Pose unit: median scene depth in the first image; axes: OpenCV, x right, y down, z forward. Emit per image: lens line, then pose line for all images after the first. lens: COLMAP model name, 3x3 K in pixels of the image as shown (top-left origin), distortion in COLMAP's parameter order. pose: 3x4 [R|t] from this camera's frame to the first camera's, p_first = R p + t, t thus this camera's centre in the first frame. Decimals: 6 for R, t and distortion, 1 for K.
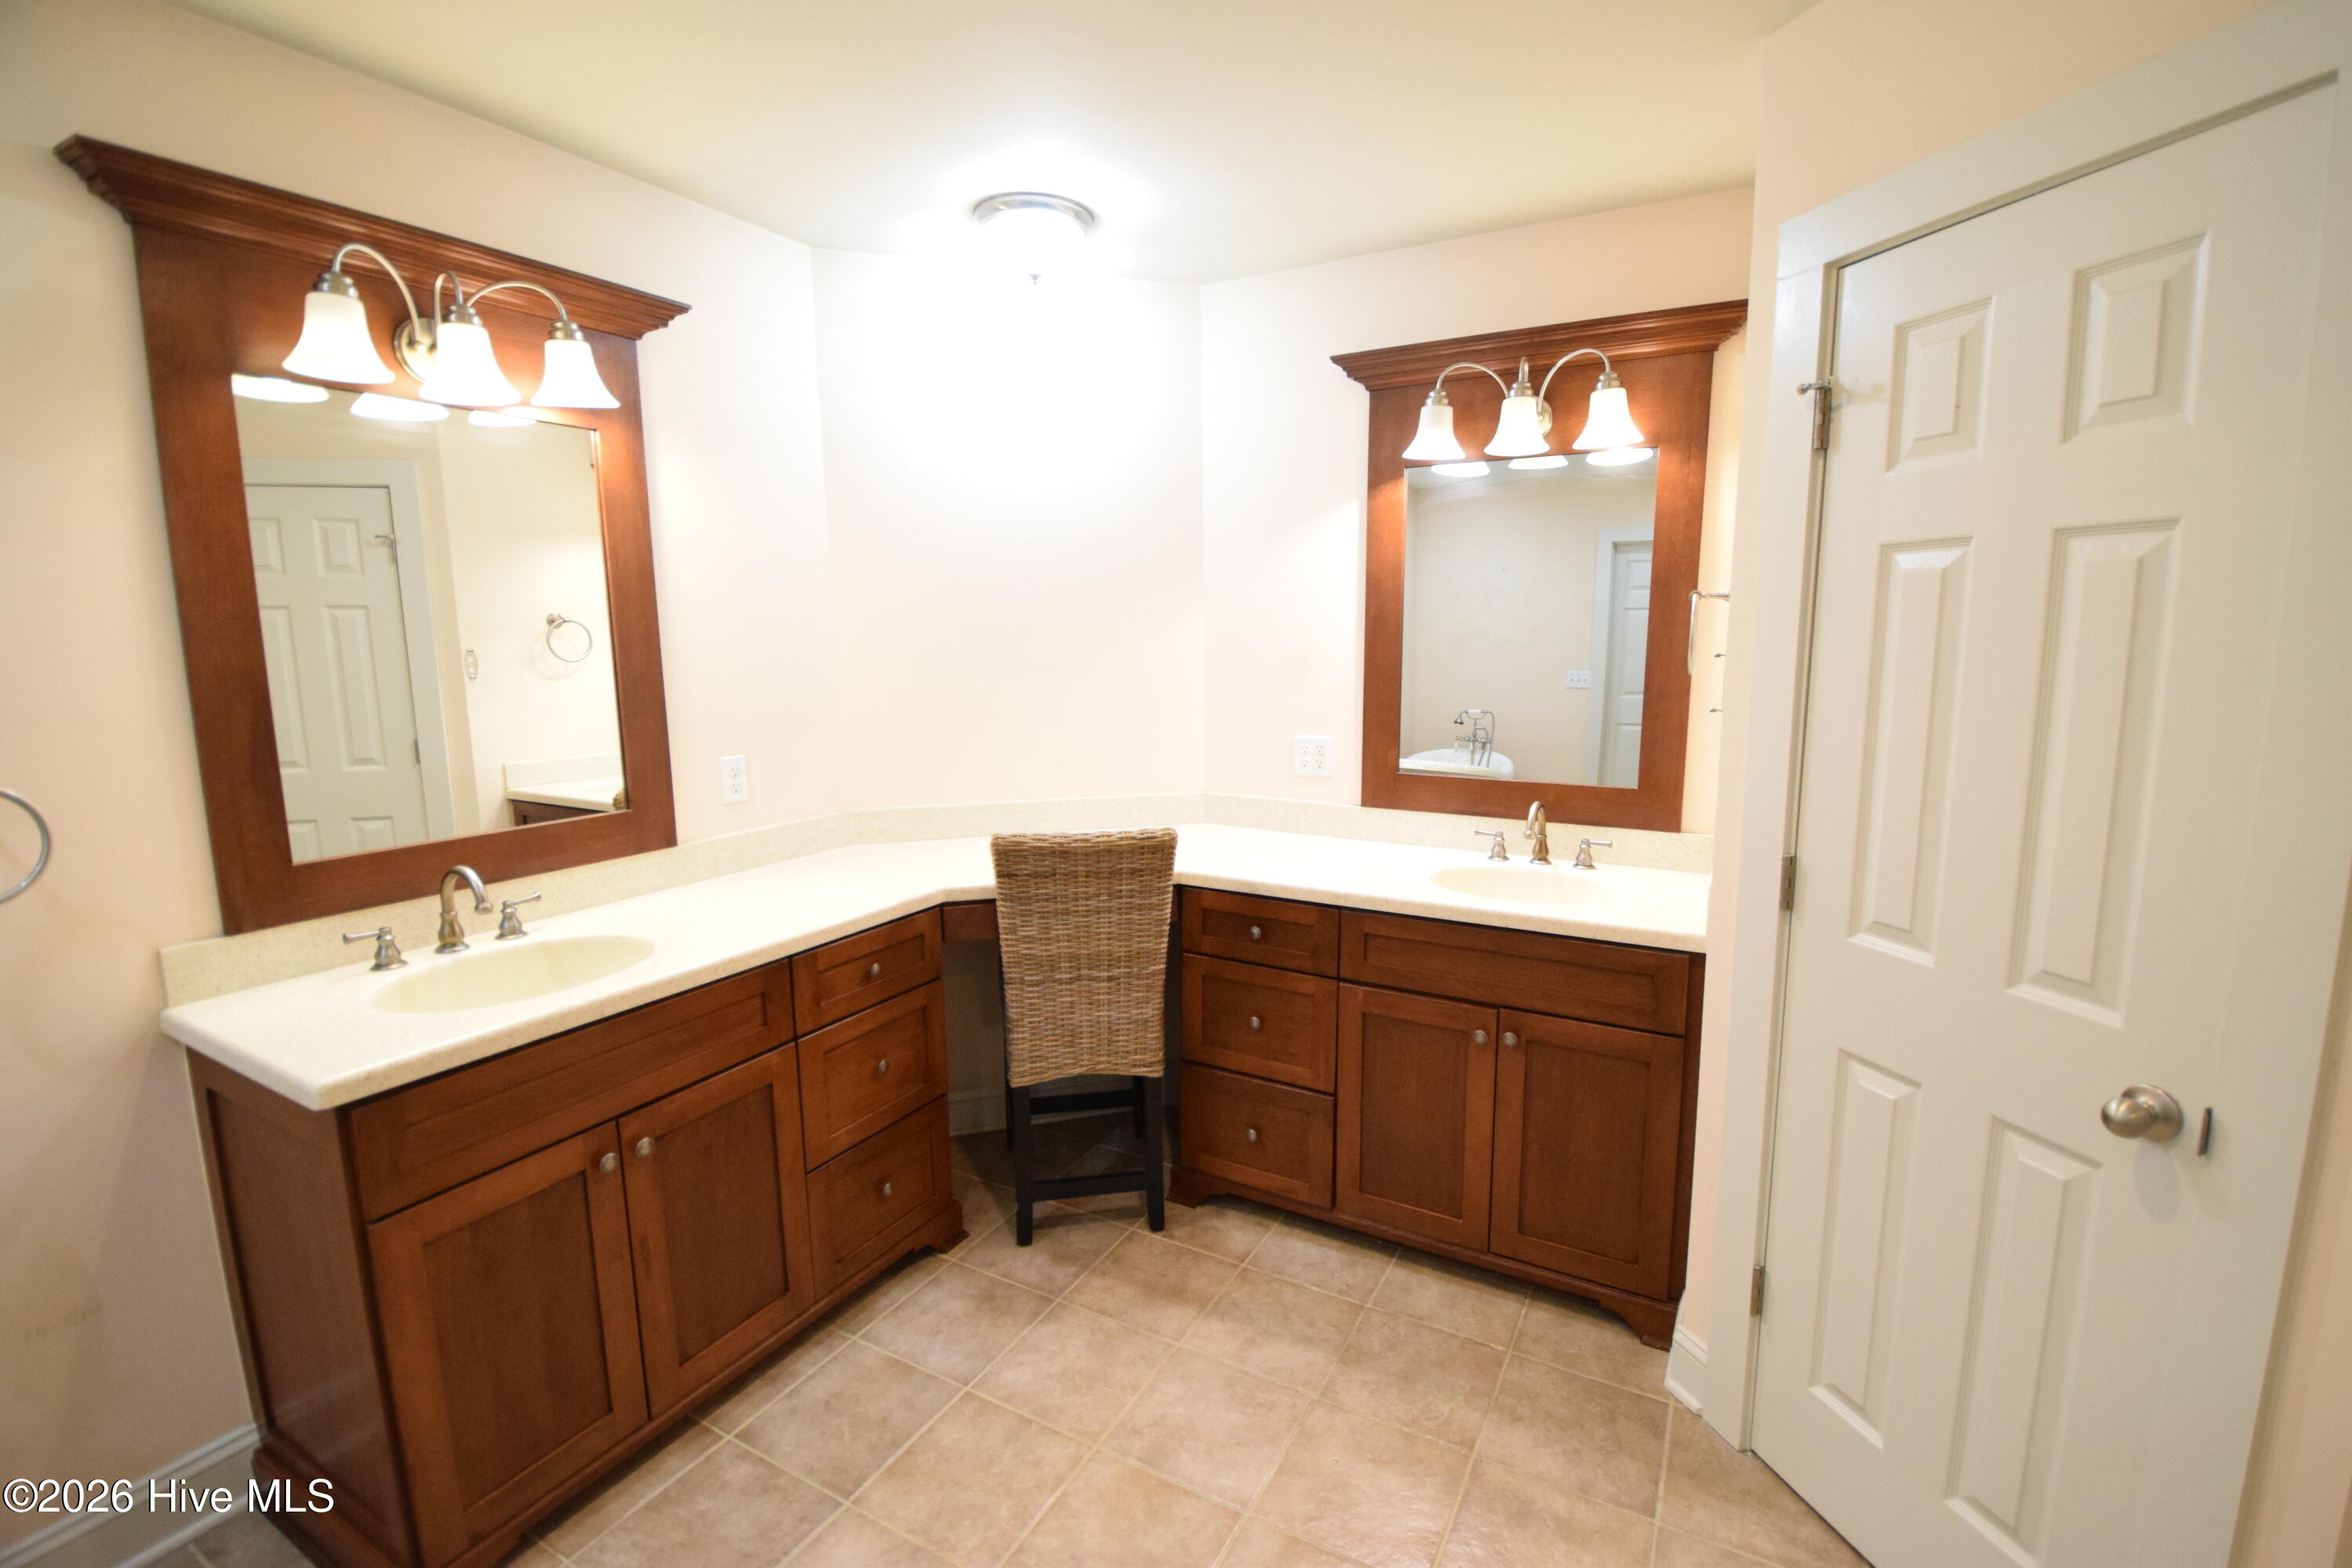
lens RADIAL K [[1026.1, 0, 1195.0], [0, 1026.1, 783.6], [0, 0, 1]] dist [0.009250, -0.015635]
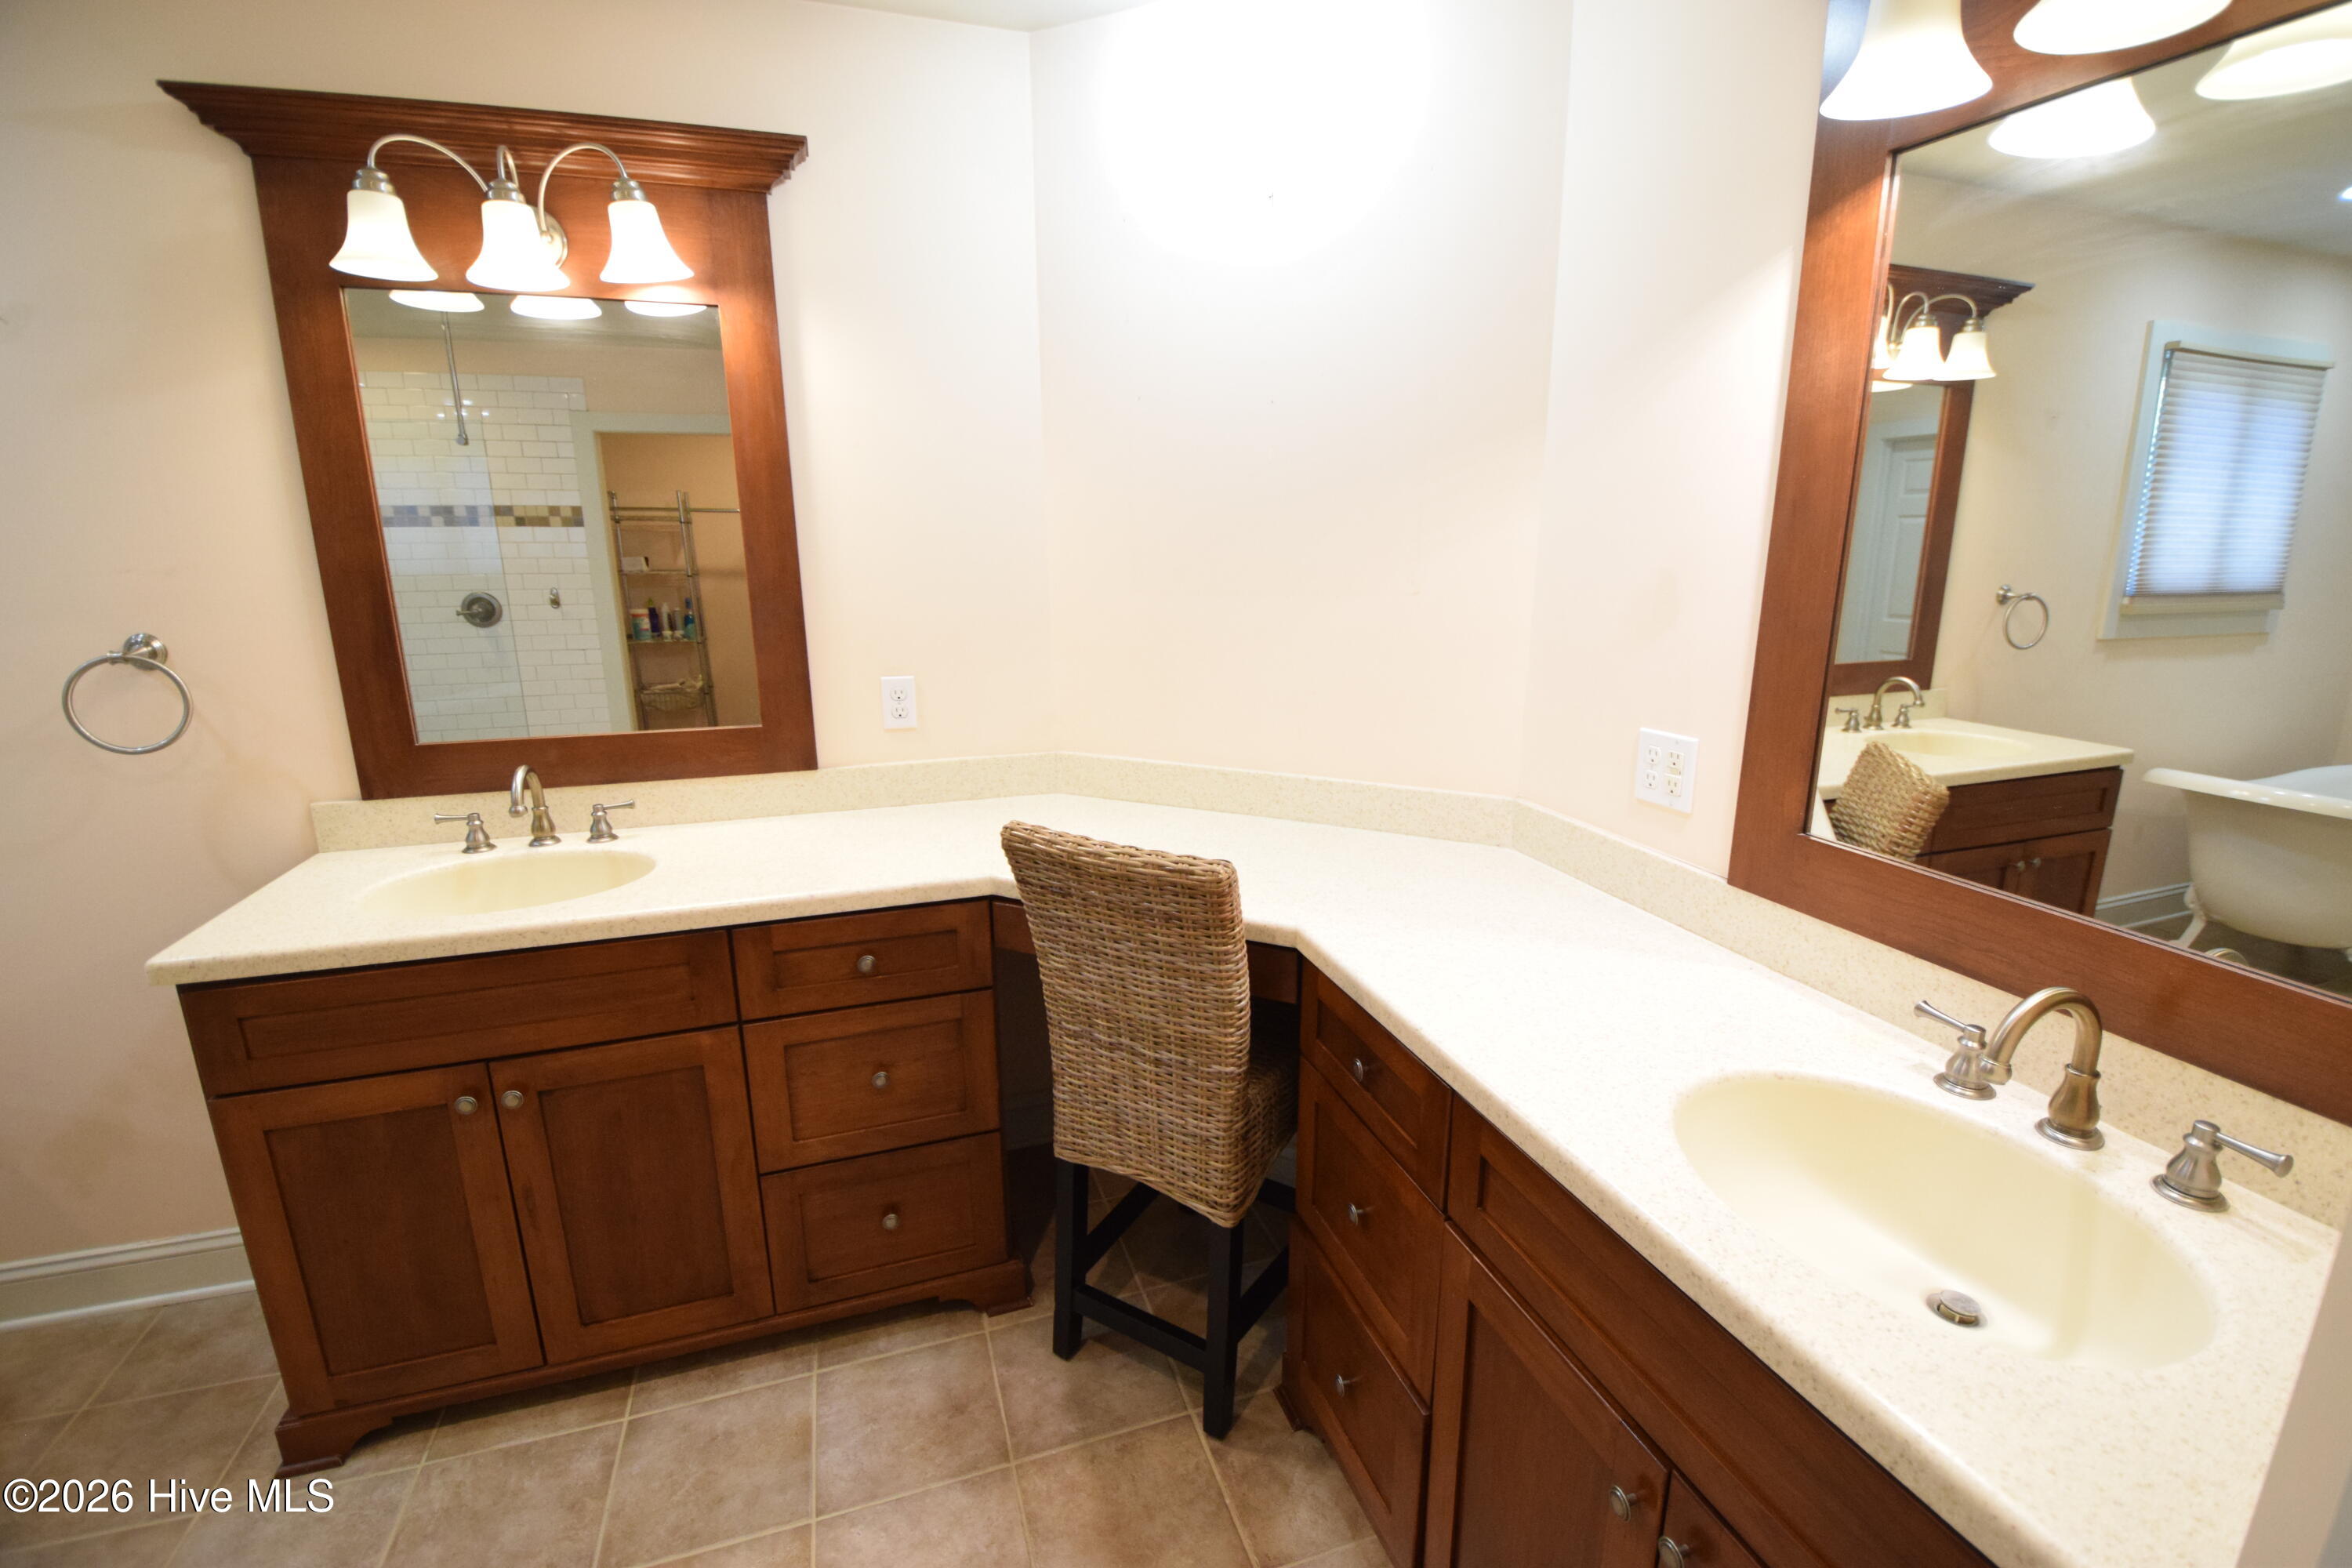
lens RADIAL K [[1026.1, 0, 1195.0], [0, 1026.1, 783.6], [0, 0, 1]] dist [0.009250, -0.015635]
pose [[0.739871, 0.159526, -0.653561, 0.360571], [-0.101454, 0.986826, 0.126020, -0.079317], [0.665055, -0.026932, 0.746309, 0.549730]]
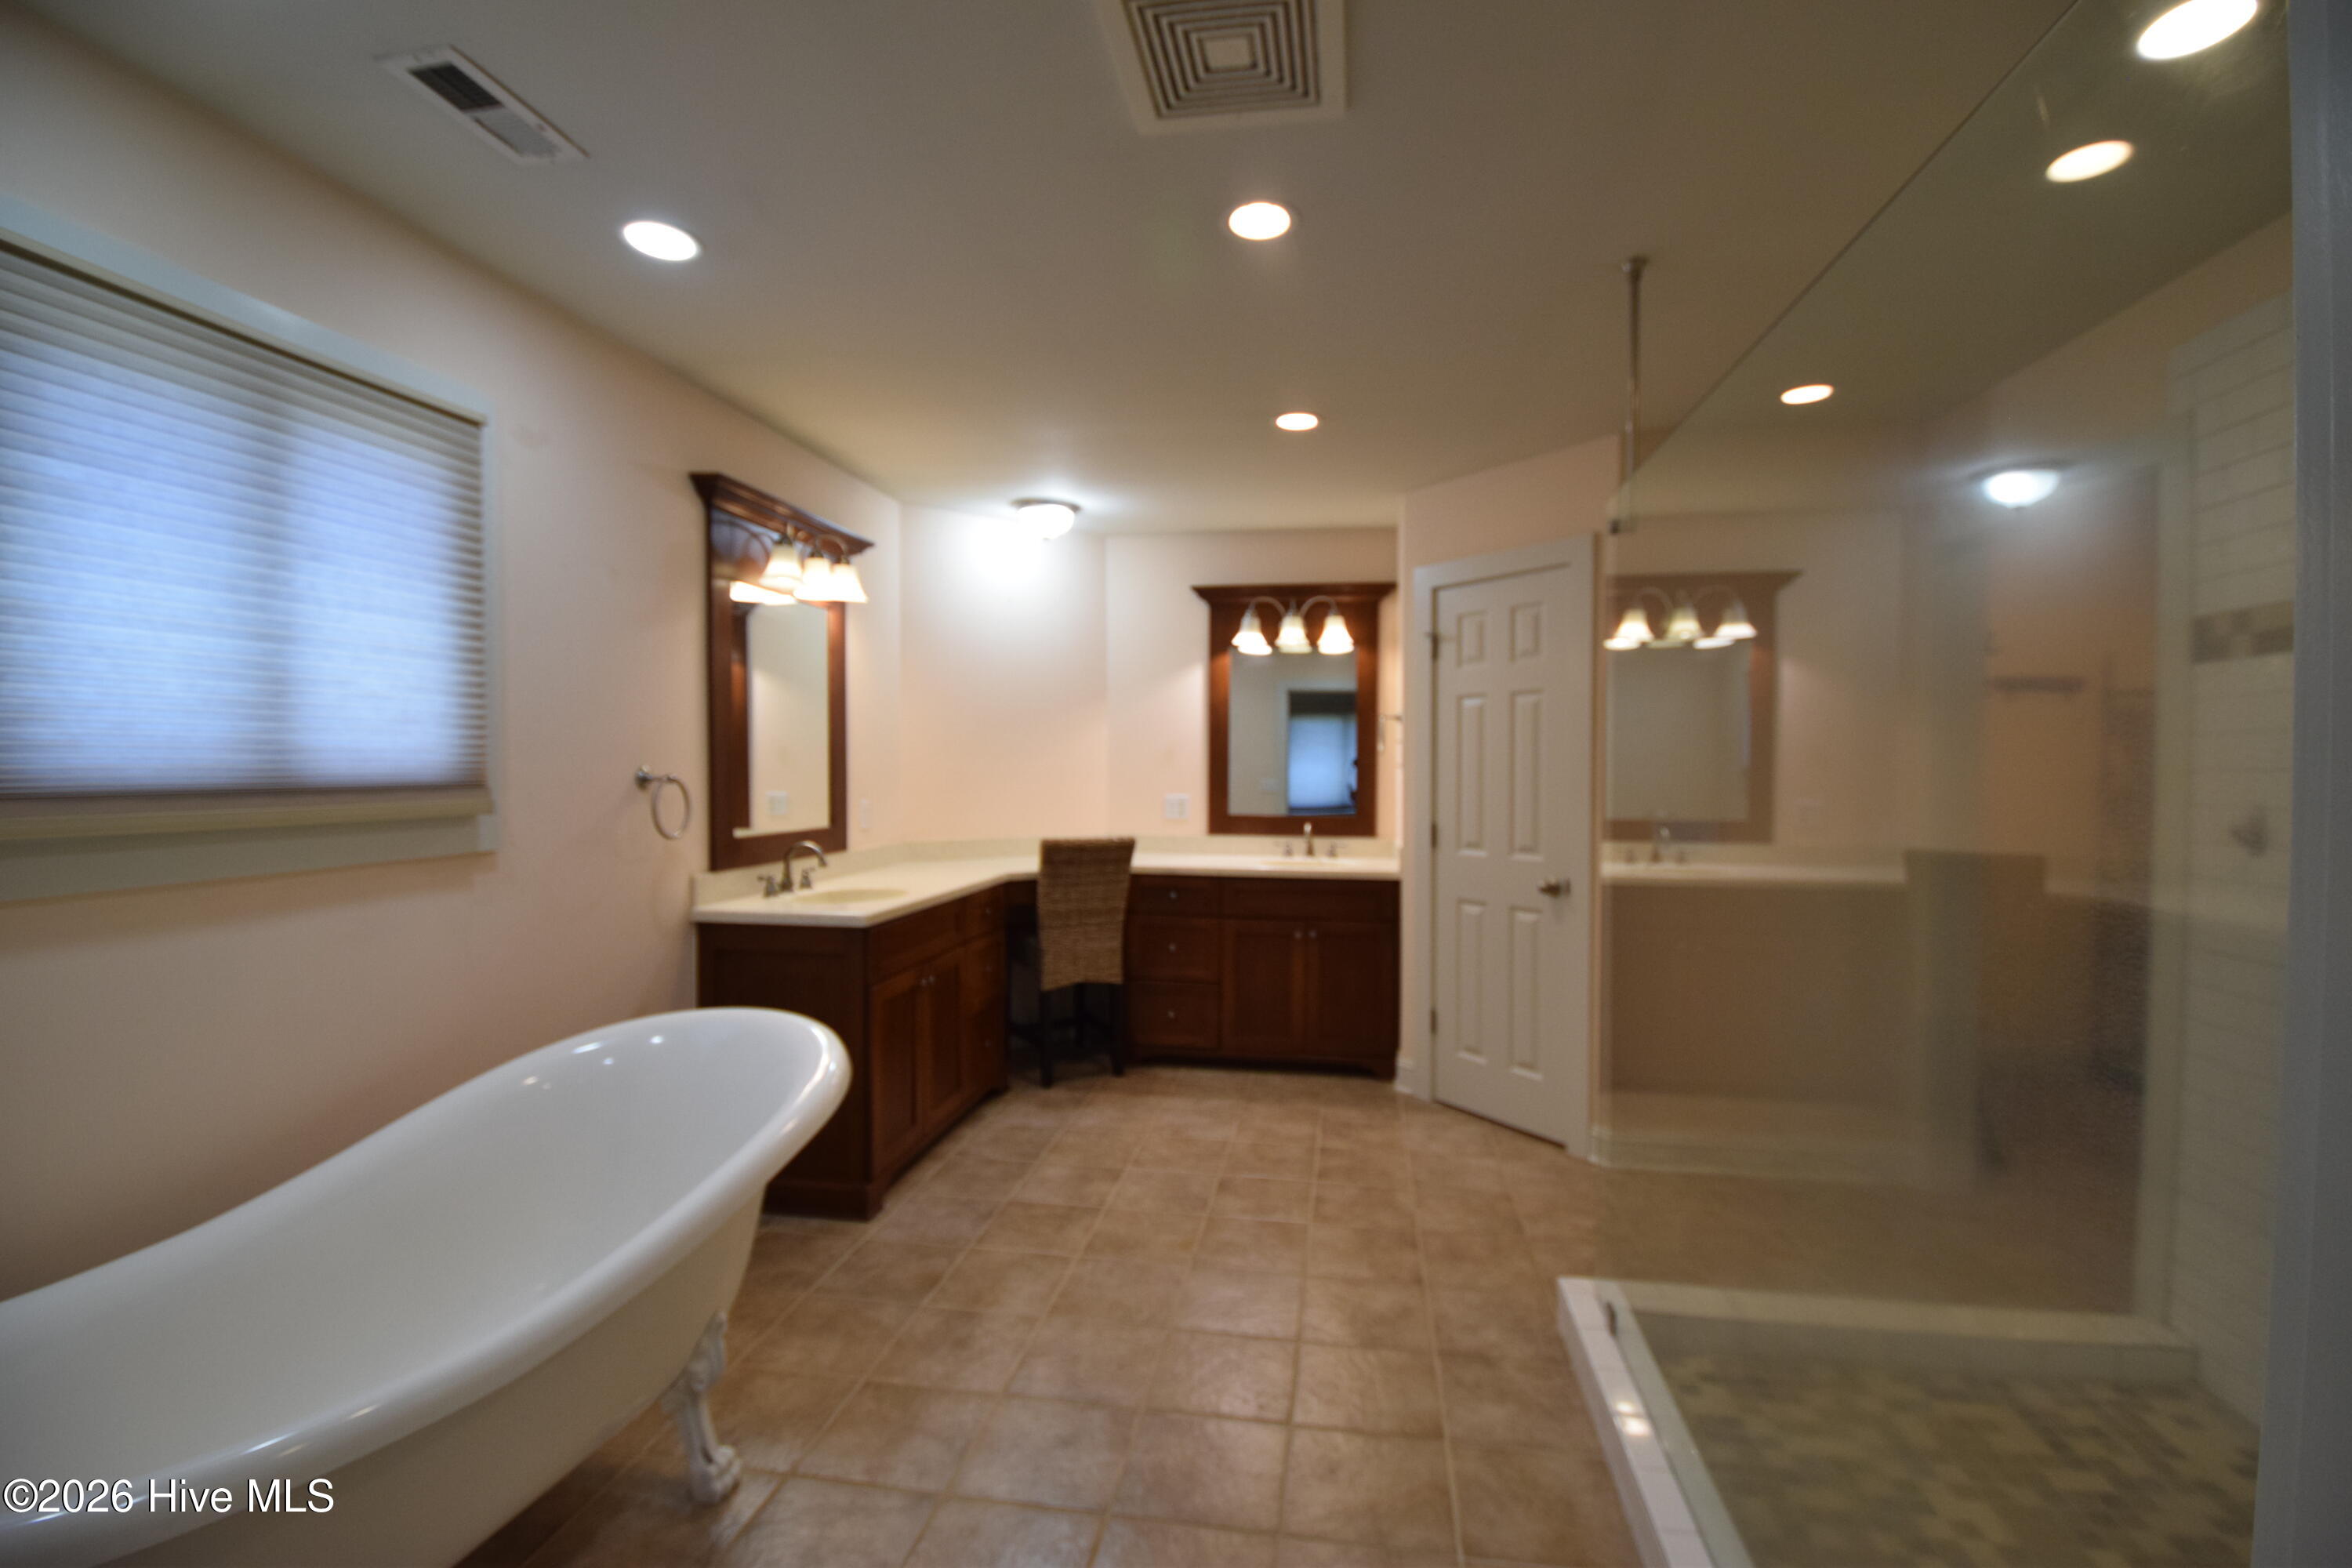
lens RADIAL K [[1026.1, 0, 1195.0], [0, 1026.1, 783.6], [0, 0, 1]] dist [0.009250, -0.015635]
pose [[0.941708, 0.004800, 0.336397, -0.545559], [0.038859, 0.991654, -0.122931, 0.183491], [-0.334180, 0.128837, 0.933662, -0.770471]]
